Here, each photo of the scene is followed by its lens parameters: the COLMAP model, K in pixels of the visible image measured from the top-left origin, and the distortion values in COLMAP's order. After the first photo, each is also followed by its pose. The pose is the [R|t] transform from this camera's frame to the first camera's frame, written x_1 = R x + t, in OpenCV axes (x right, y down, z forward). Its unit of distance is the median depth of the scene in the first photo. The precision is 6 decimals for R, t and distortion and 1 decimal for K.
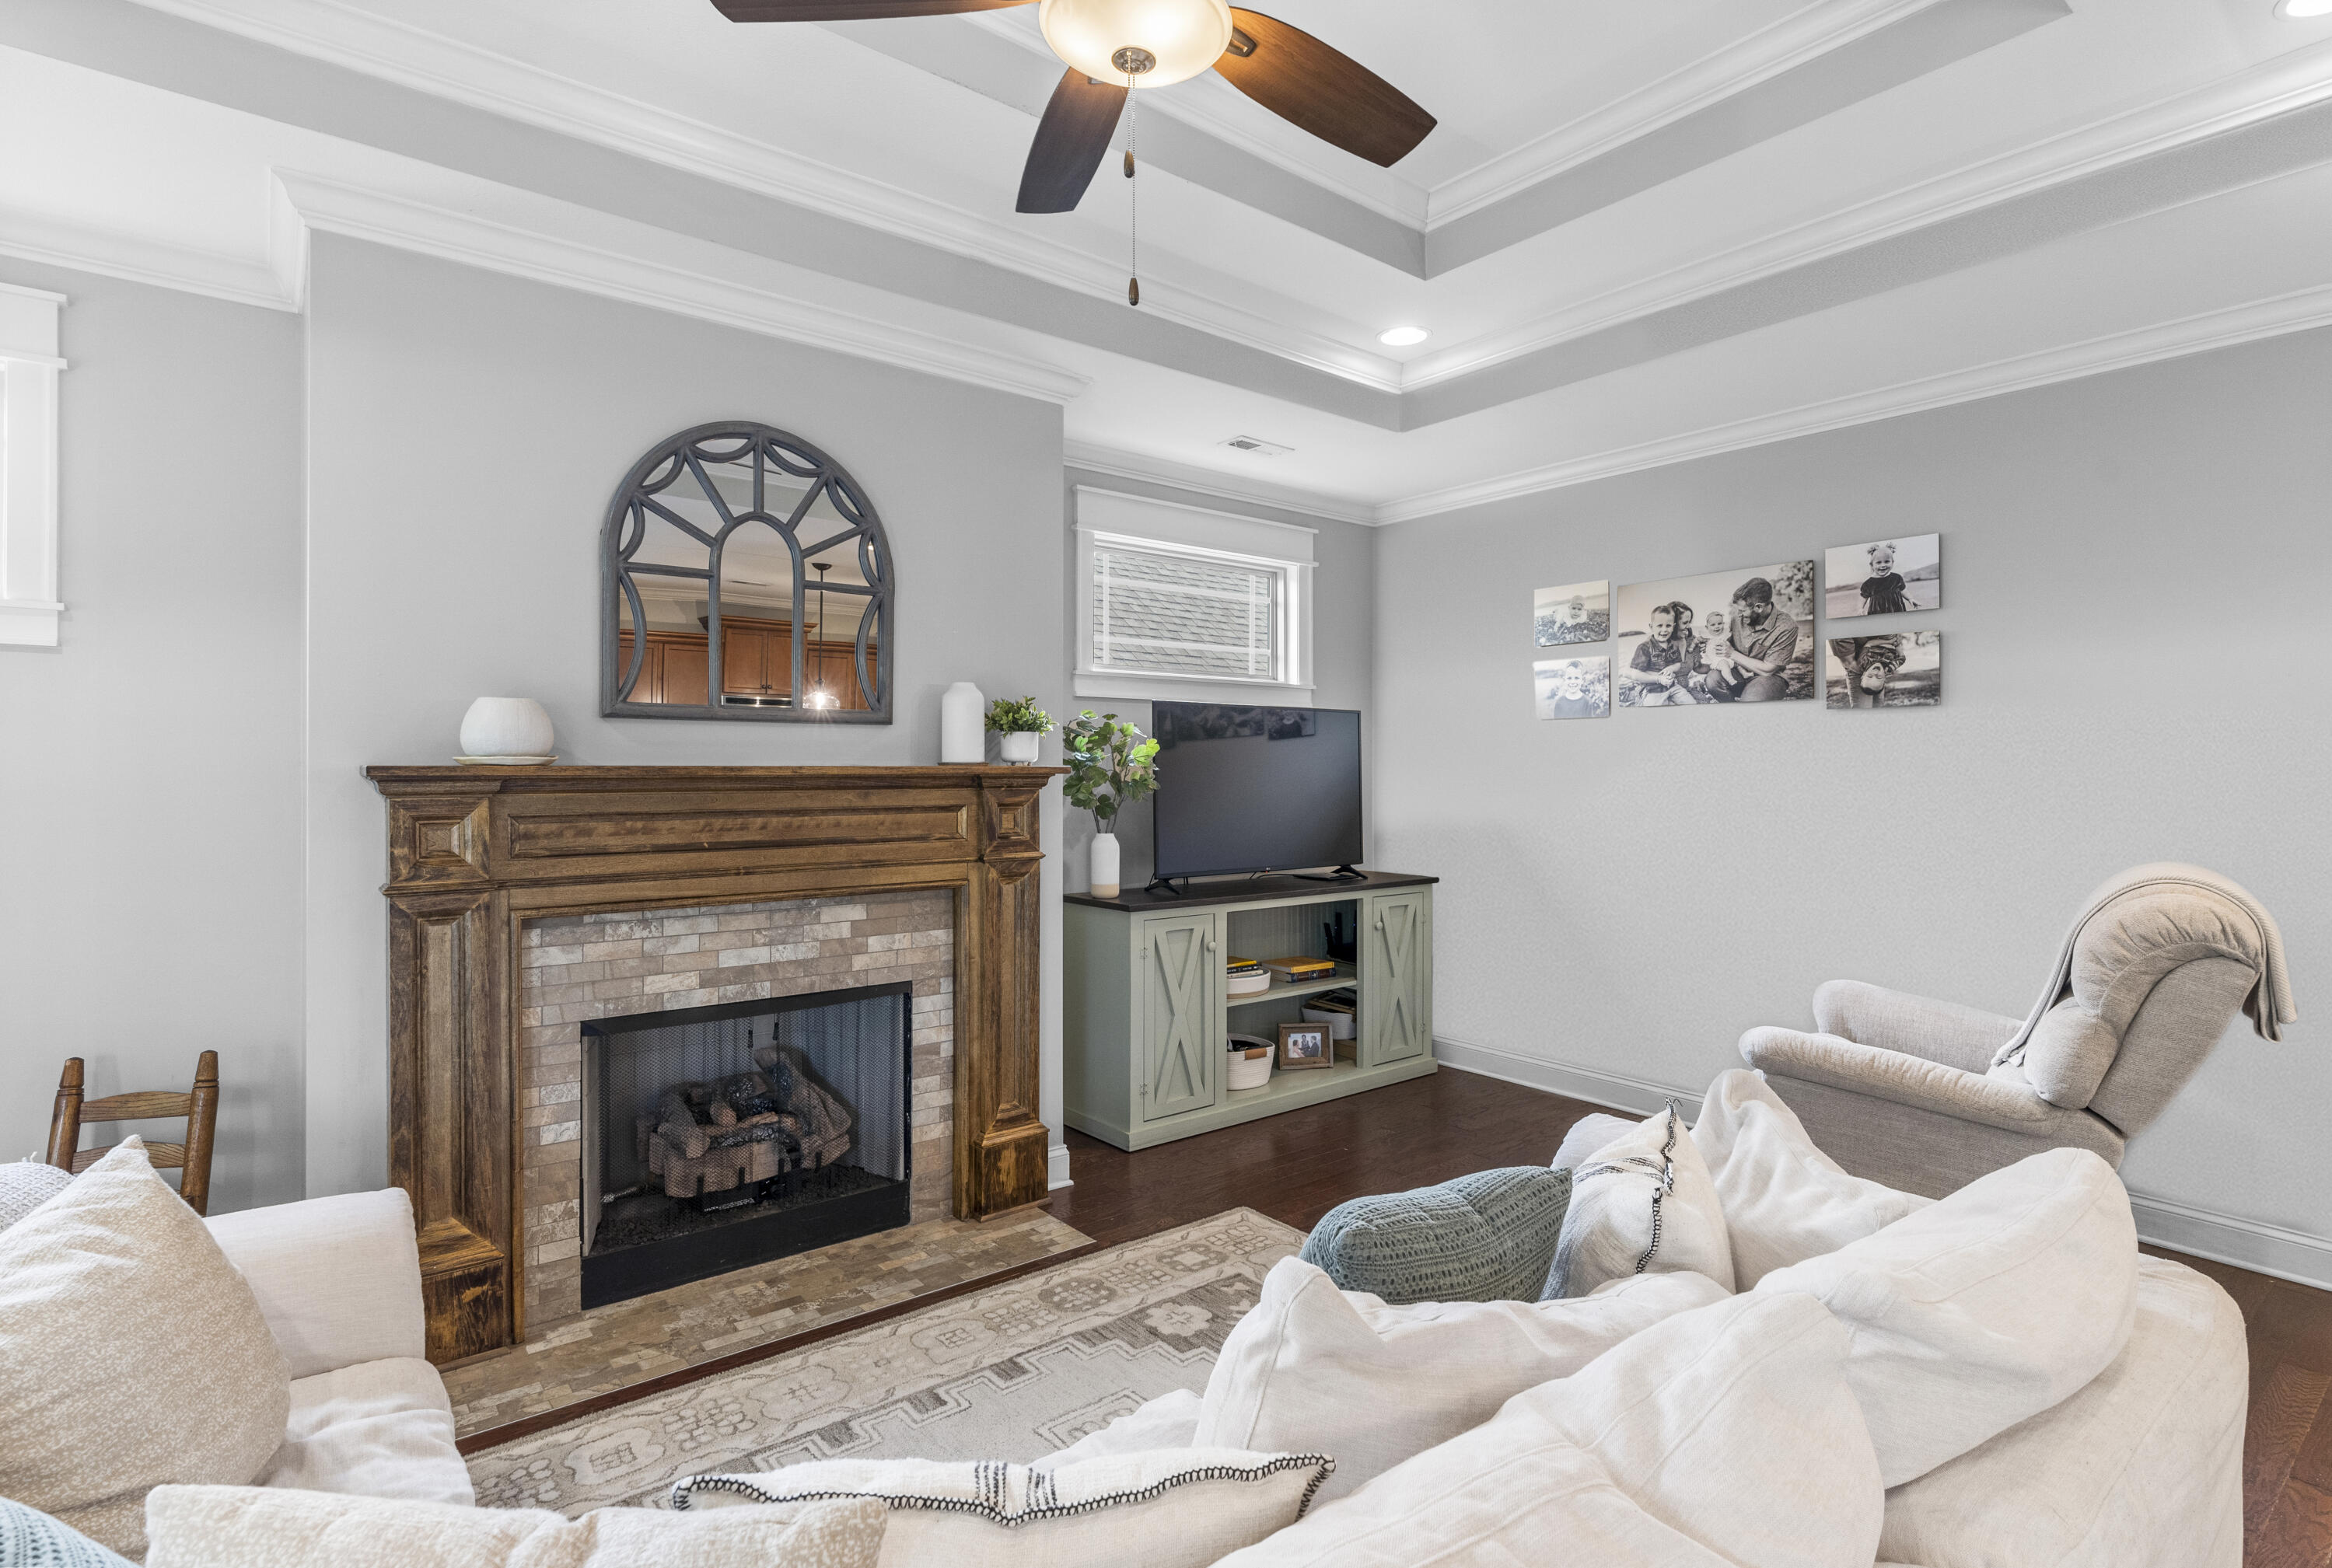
lens RADIAL K [[1131.5, 0, 1149.7], [0, 1131.5, 770.9], [0, 0, 1]] dist [-0.012773, 0.002936]
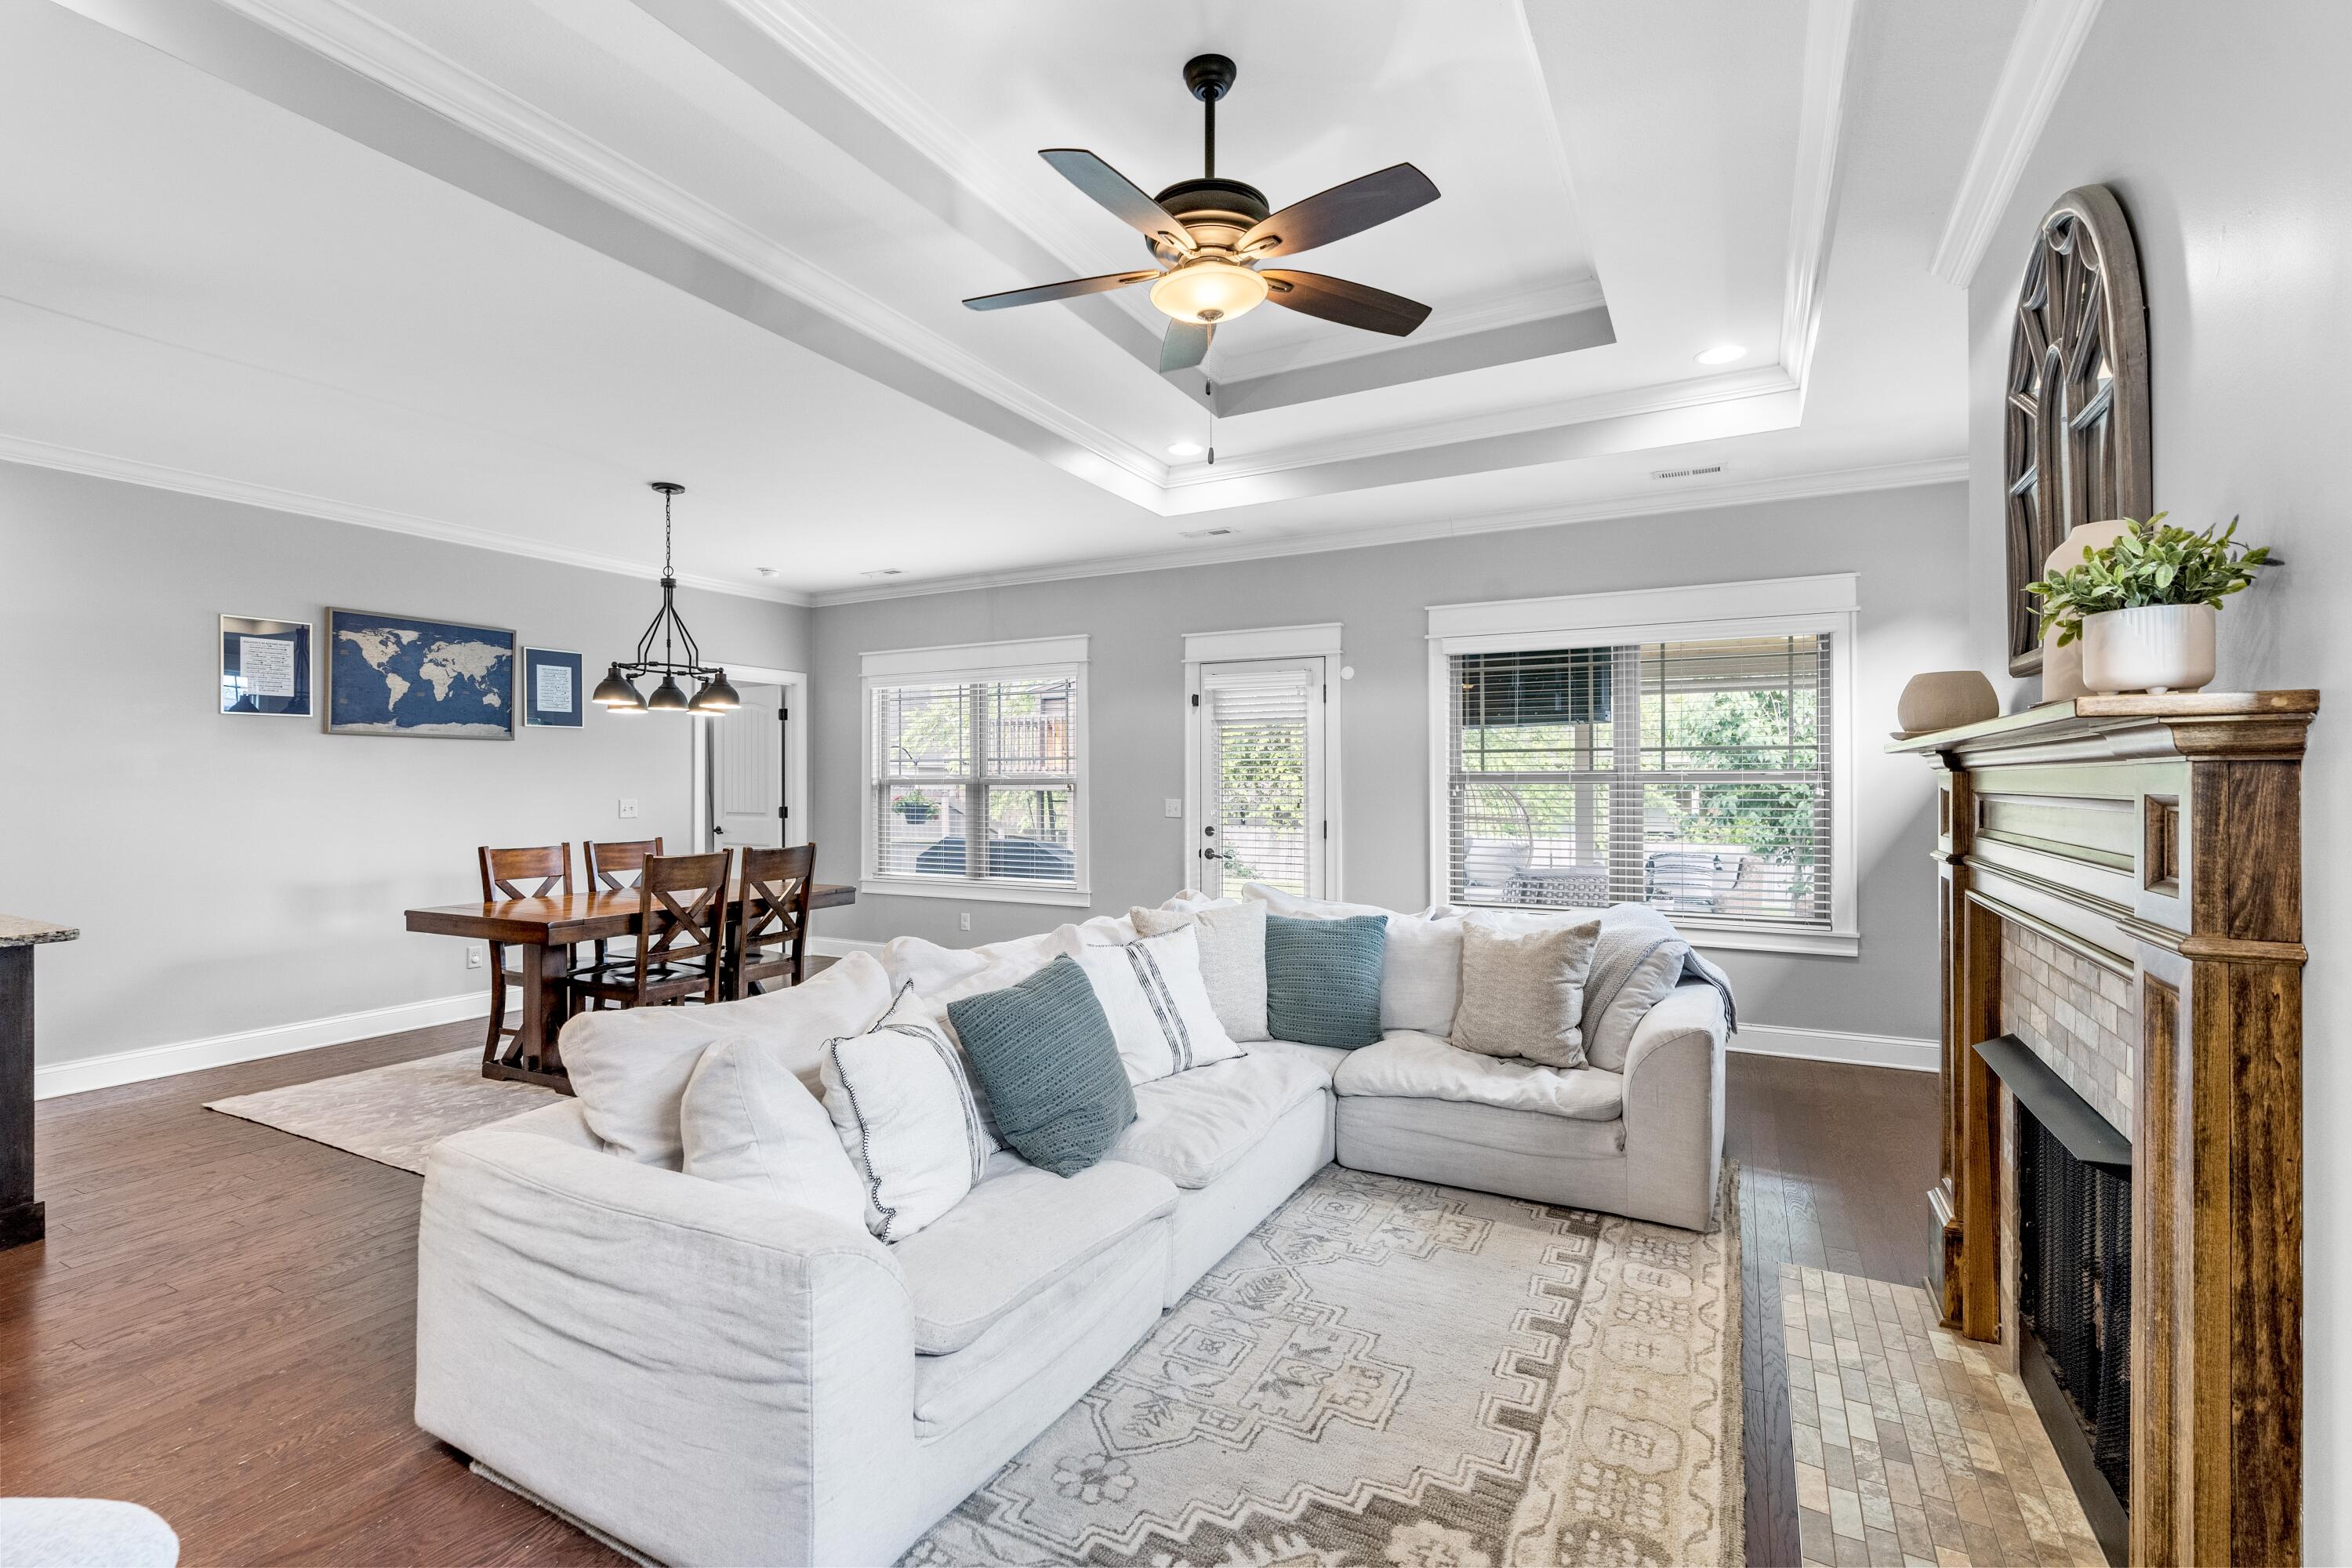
lens RADIAL K [[1067.8, 0, 1153.5], [0, 1067.8, 777.5], [0, 0, 1]] dist [-0.011050, 0.003612]
pose [[-0.919834, -0.000991, -0.392306, 0.350255], [0.000167, 0.999996, -0.002918, 0.024834], [0.392307, -0.002750, -0.919830, 1.249460]]
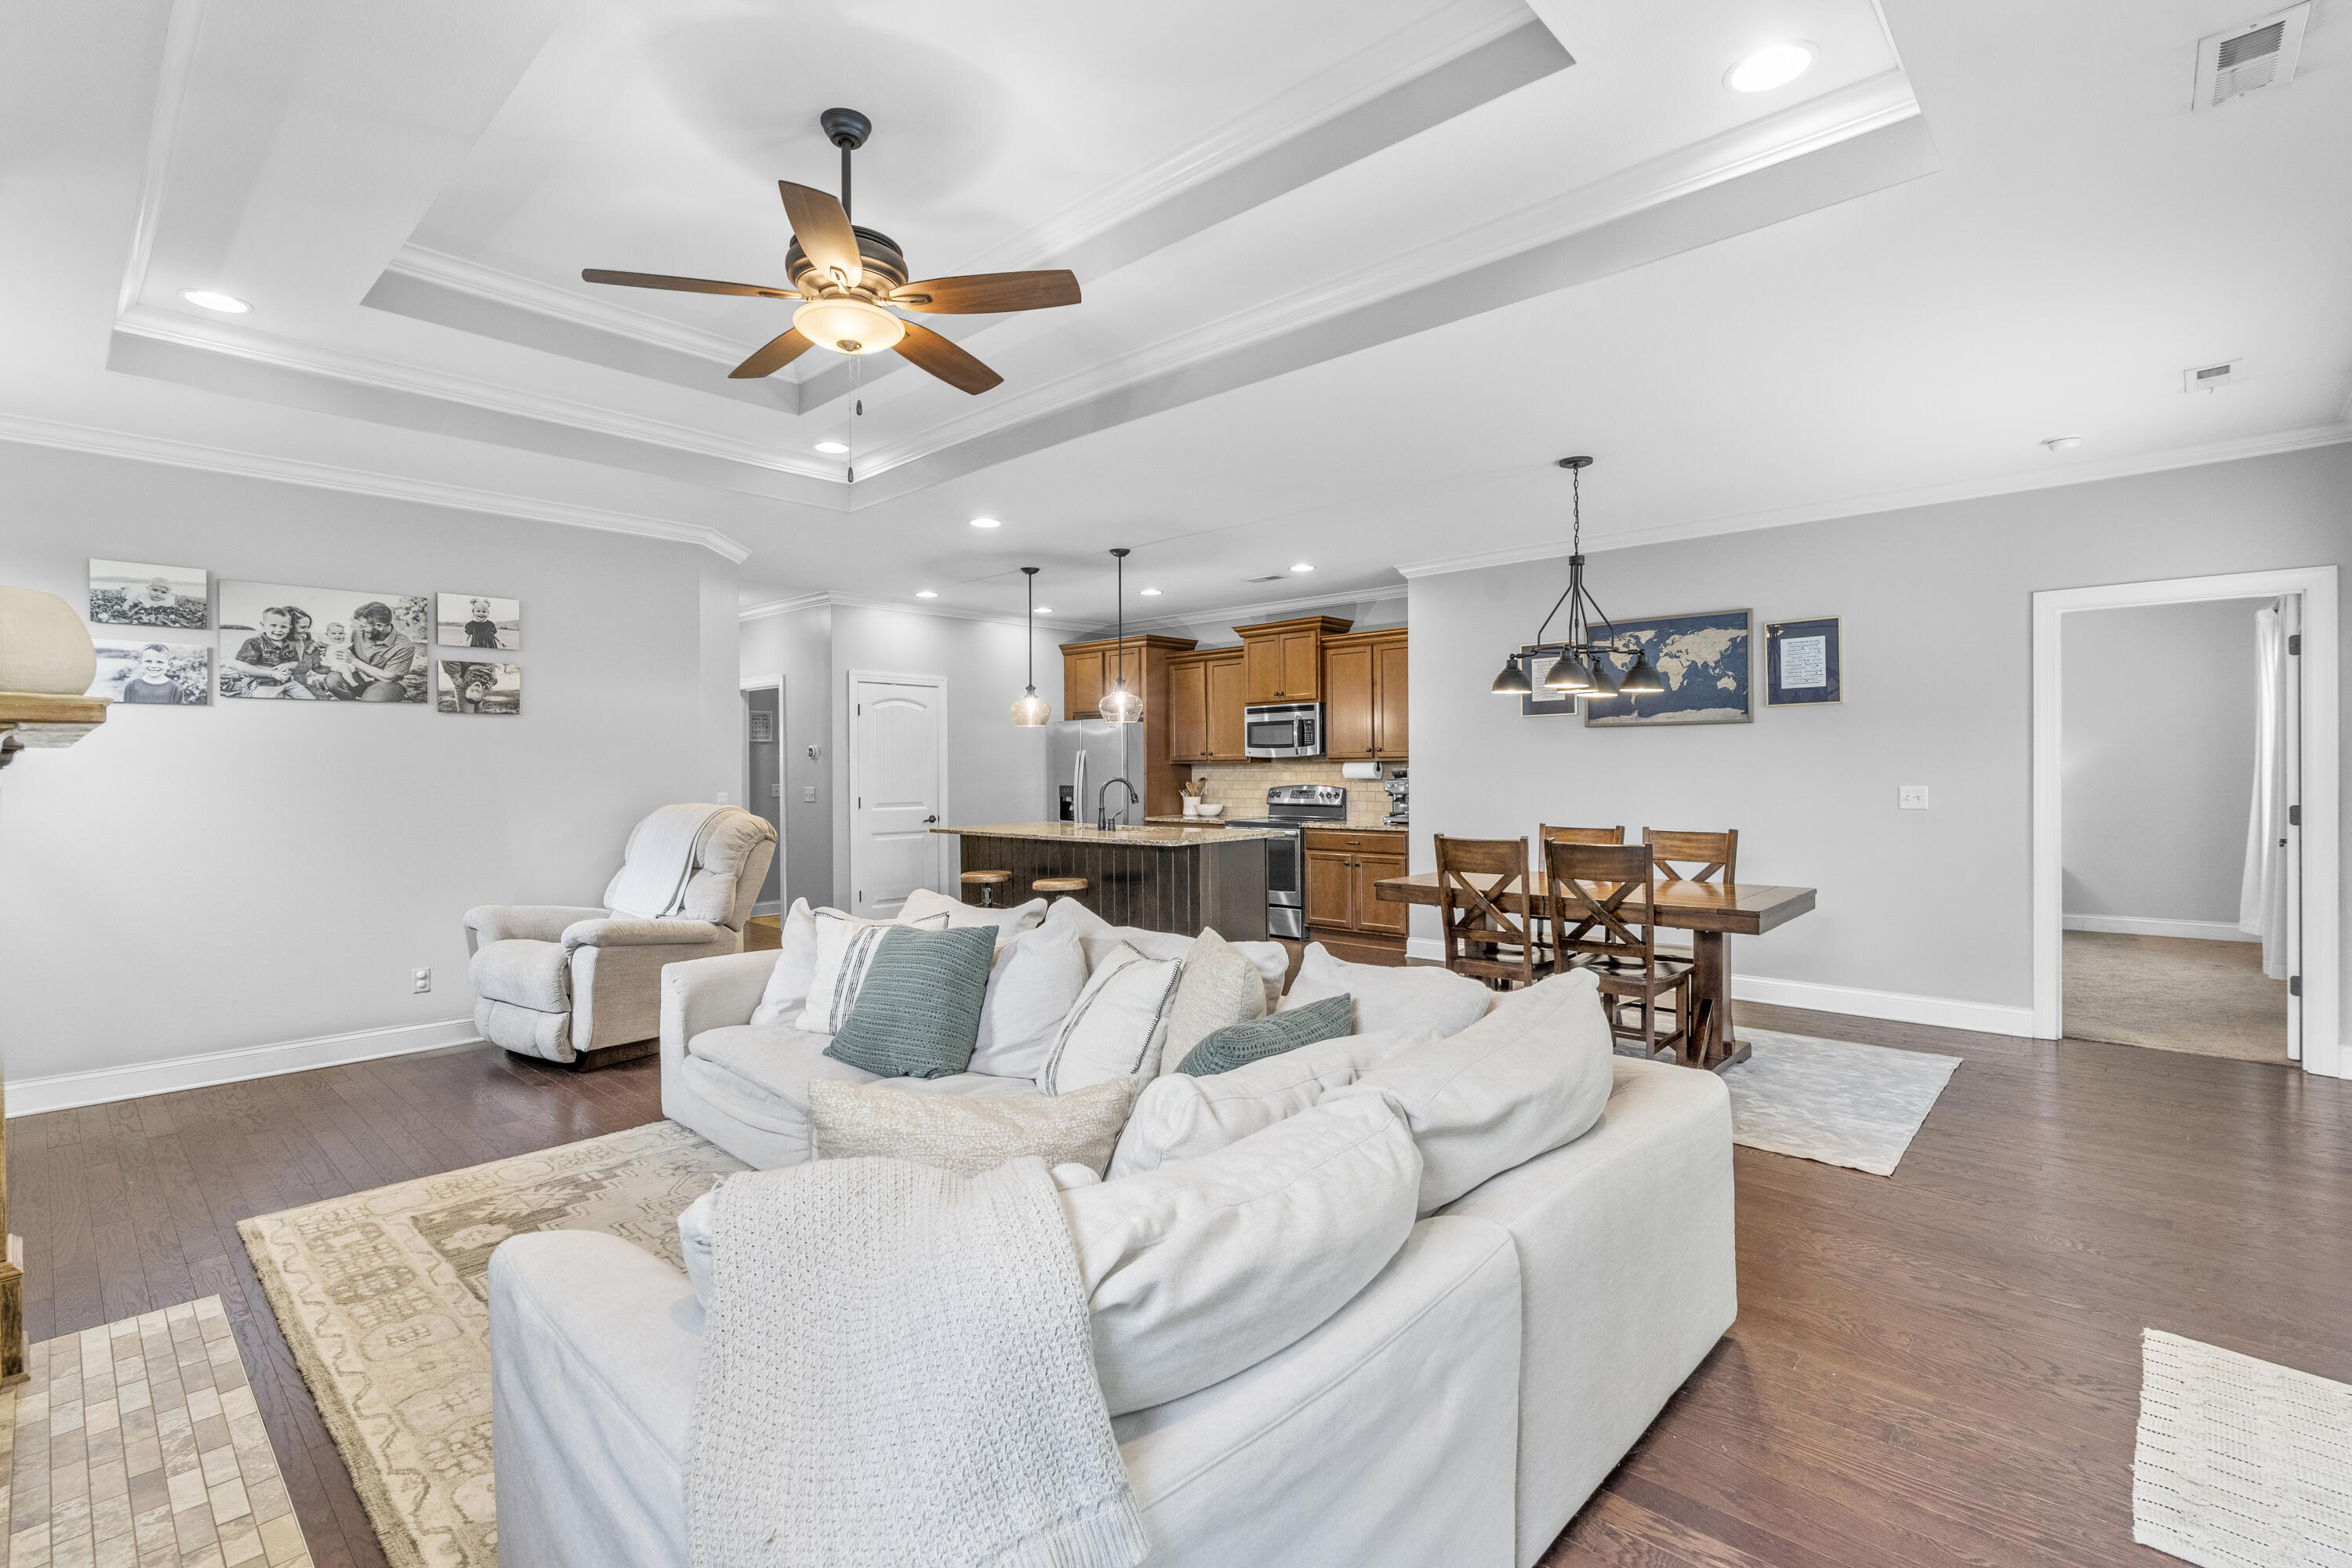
lens RADIAL K [[1067.8, 0, 1165.4], [0, 1067.8, 767.1], [0, 0, 1]] dist [-0.011050, 0.003612]
pose [[-0.151095, 0.002820, 0.988515, -0.924599], [0.008988, 0.999959, -0.001478, 0.024257], [-0.988478, 0.008661, -0.151114, 0.397736]]
